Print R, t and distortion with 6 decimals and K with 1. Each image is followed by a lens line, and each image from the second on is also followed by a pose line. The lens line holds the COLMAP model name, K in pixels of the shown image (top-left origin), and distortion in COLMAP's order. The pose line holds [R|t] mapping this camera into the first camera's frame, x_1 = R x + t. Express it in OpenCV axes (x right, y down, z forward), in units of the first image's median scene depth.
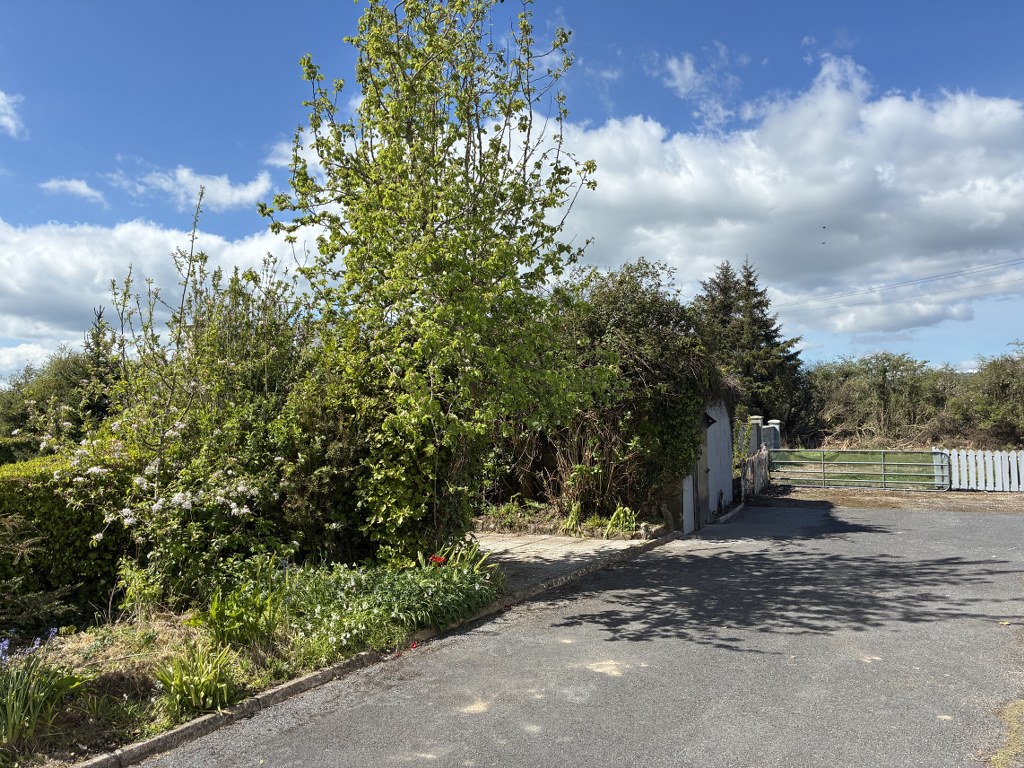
lens RADIAL K [[774.9, 0, 512.0], [0, 774.9, 384.0], [0, 0, 1]] dist [0.054037, -0.075641]
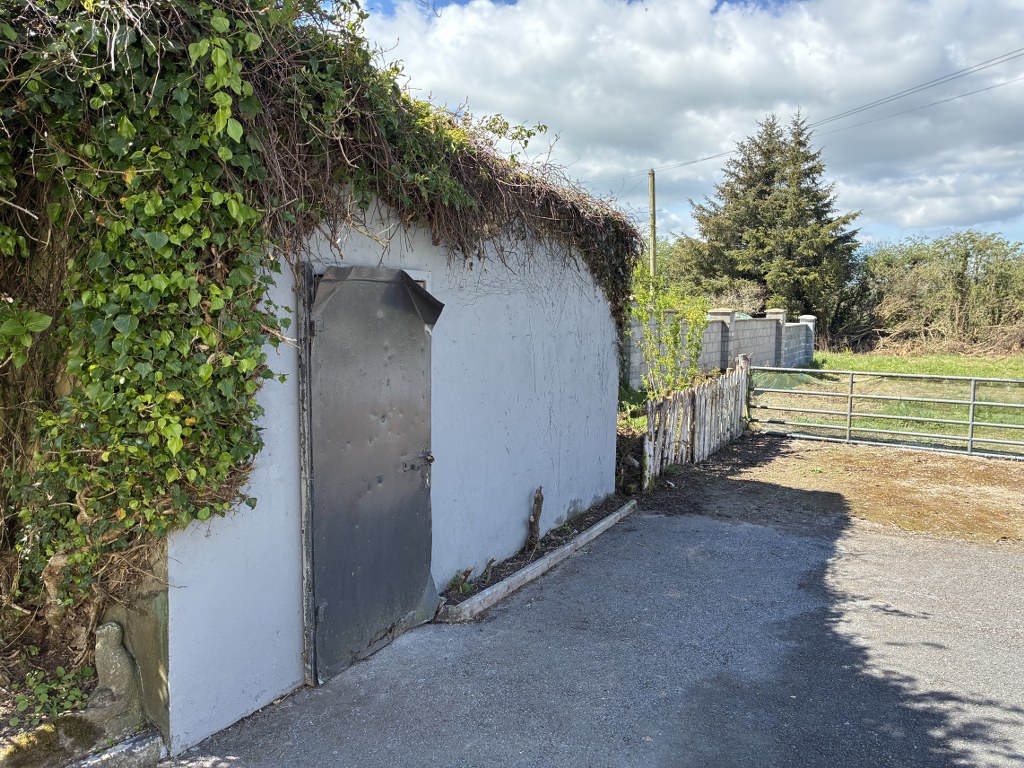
lens RADIAL K [[636.3, 0, 512.0], [0, 636.3, 384.0], [0, 0, 1]] dist [0.037383, -0.110655]
pose [[0.990425, 0.037329, -0.132906, 0.108802], [-0.017410, 0.988835, 0.147996, 0.023004], [0.136947, -0.144265, 0.980017, 0.284488]]
